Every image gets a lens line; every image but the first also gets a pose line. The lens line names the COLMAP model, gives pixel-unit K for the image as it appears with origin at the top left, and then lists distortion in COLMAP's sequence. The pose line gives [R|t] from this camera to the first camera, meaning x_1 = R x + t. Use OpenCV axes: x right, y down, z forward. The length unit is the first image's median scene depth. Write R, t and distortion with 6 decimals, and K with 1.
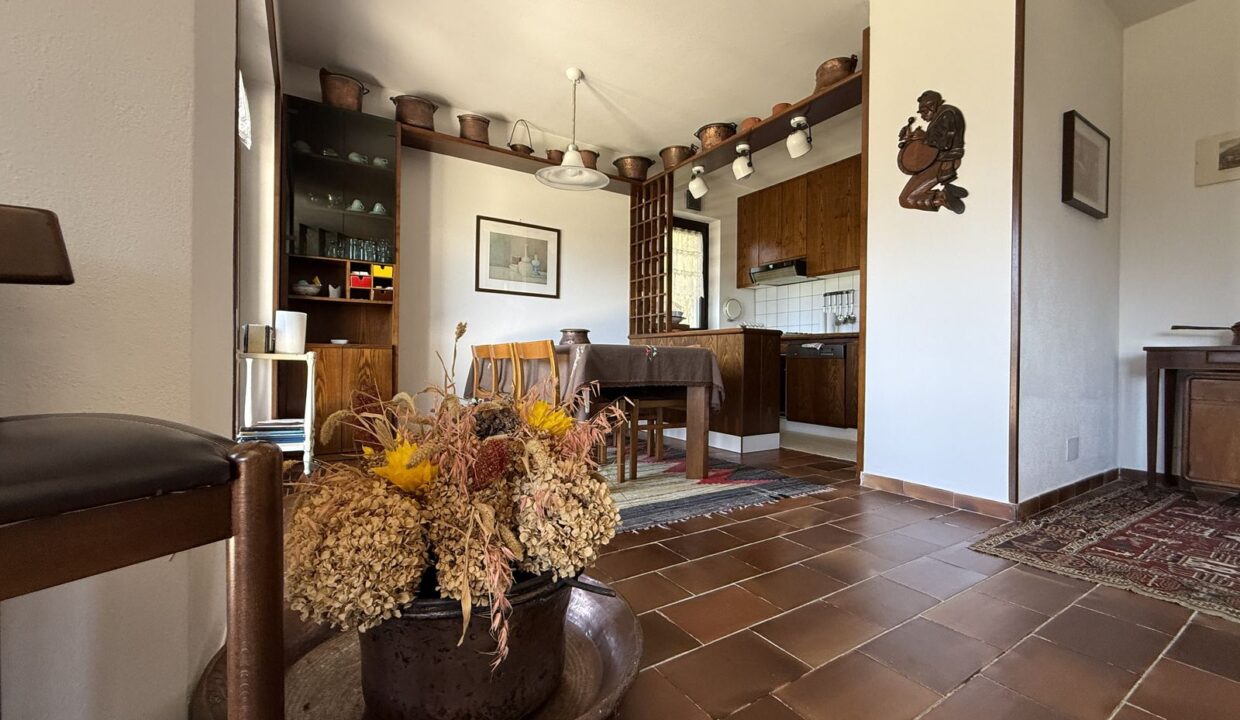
lens RADIAL K [[494.6, 0, 620.0], [0, 494.6, 360.0], [0, 0, 1]] dist [0.000208, 0.000124]
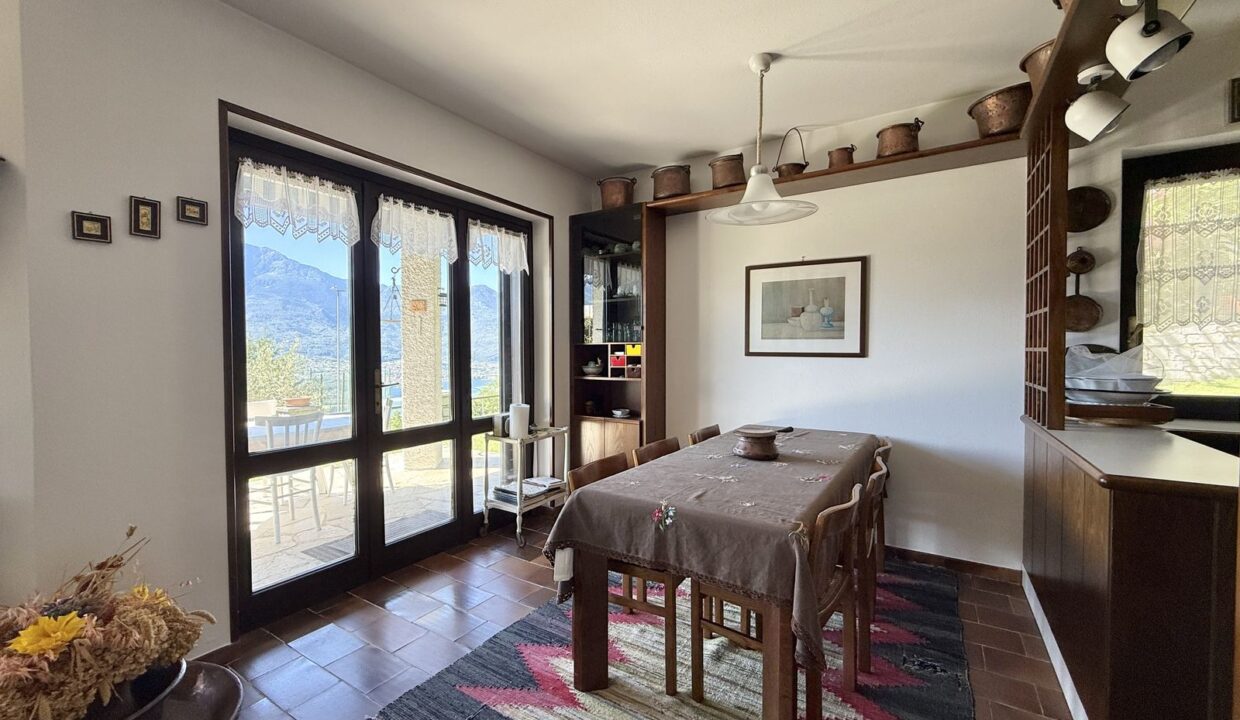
lens RADIAL K [[488.9, 0, 620.3], [0, 488.9, 364.7], [0, 0, 1]] dist [-0.018444, 0.000019]
pose [[0.420744, 0.017403, -0.907012, 0.471339], [0.005190, 0.999753, 0.021590, -0.176640], [0.907164, -0.013792, 0.420550, 0.552794]]
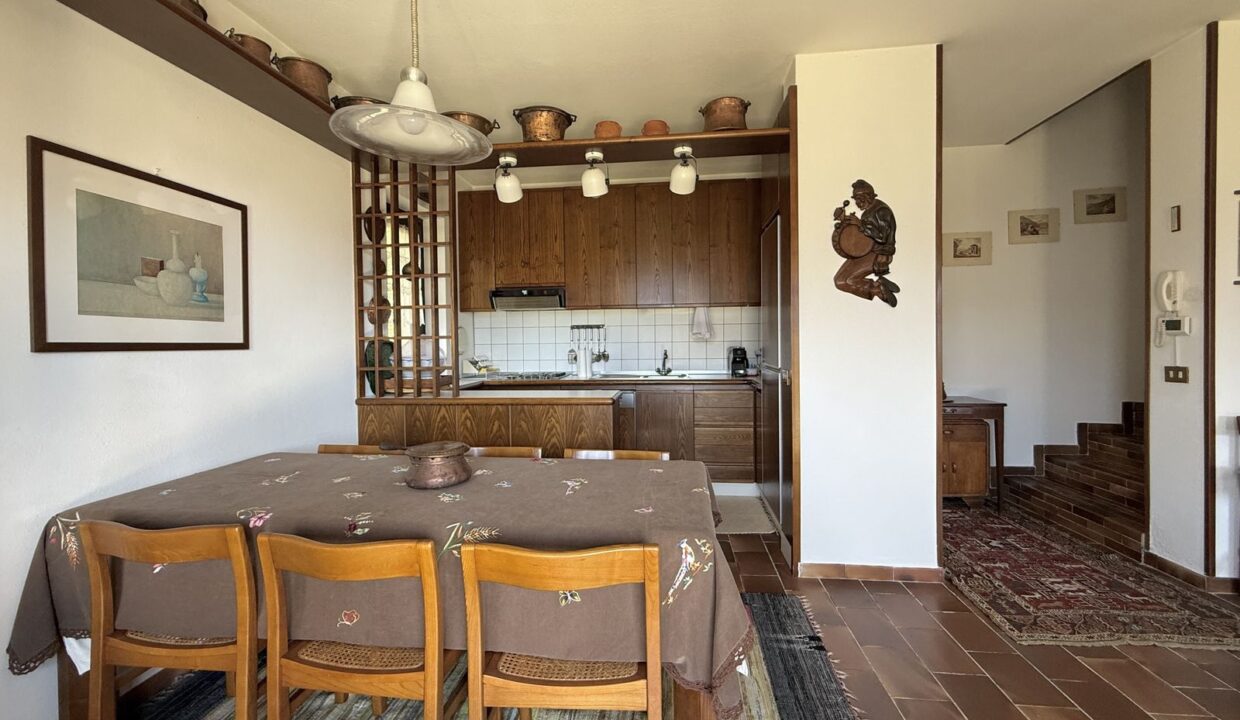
lens RADIAL K [[511.1, 0, 619.2], [0, 511.1, 349.6], [0, 0, 1]] dist [0.000367, -0.000059]
pose [[0.625494, -0.032436, 0.779555, -0.389056], [0.021343, 0.999473, 0.024462, -0.173405], [-0.779937, 0.001337, 0.625856, 0.548463]]
